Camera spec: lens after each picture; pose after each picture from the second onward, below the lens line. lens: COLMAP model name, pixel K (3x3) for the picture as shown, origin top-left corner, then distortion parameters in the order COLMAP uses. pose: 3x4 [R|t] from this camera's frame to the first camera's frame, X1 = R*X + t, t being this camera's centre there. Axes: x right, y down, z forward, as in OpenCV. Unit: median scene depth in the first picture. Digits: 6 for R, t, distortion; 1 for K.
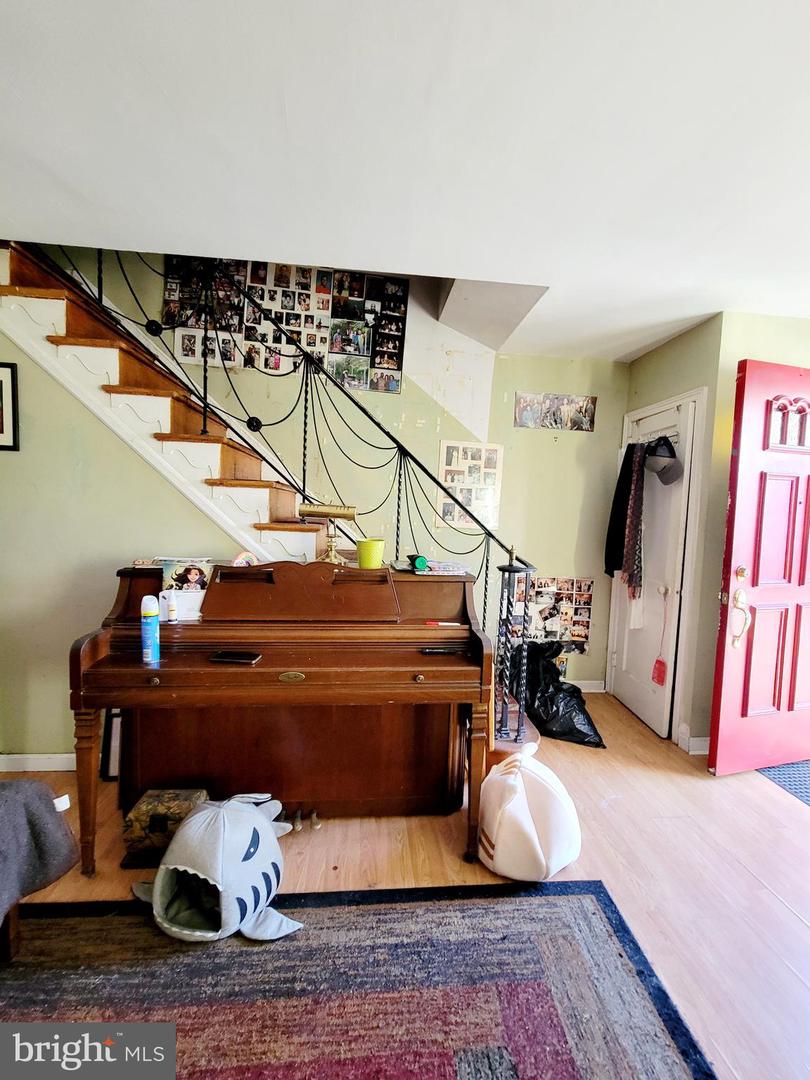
lens RADIAL K [[437.2, 0, 407.1], [0, 437.2, 536.9], [0, 0, 1]] dist [-0.000384, -0.000347]
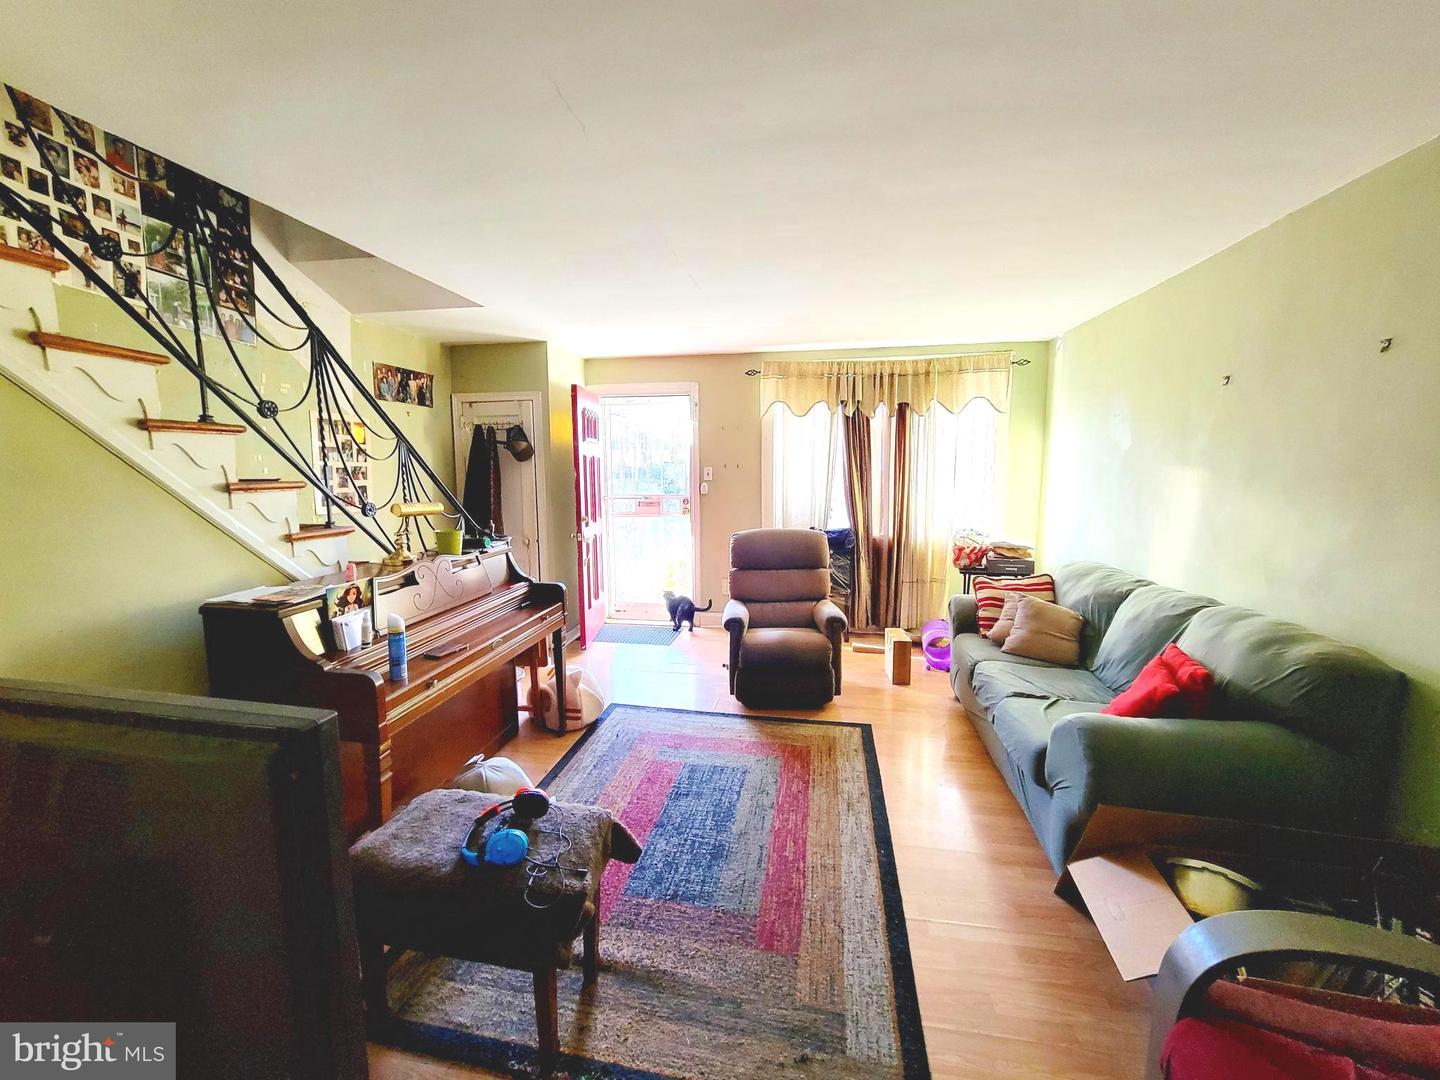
lens RADIAL K [[582.9, 0, 717.3], [0, 582.9, 537.1], [0, 0, 1]] dist [-0.000384, -0.000347]
pose [[0.268150, -0.155703, 0.950712, -0.843514], [0.078970, 0.987084, 0.139386, -0.083028], [-0.960135, 0.037701, 0.276982, -0.036016]]
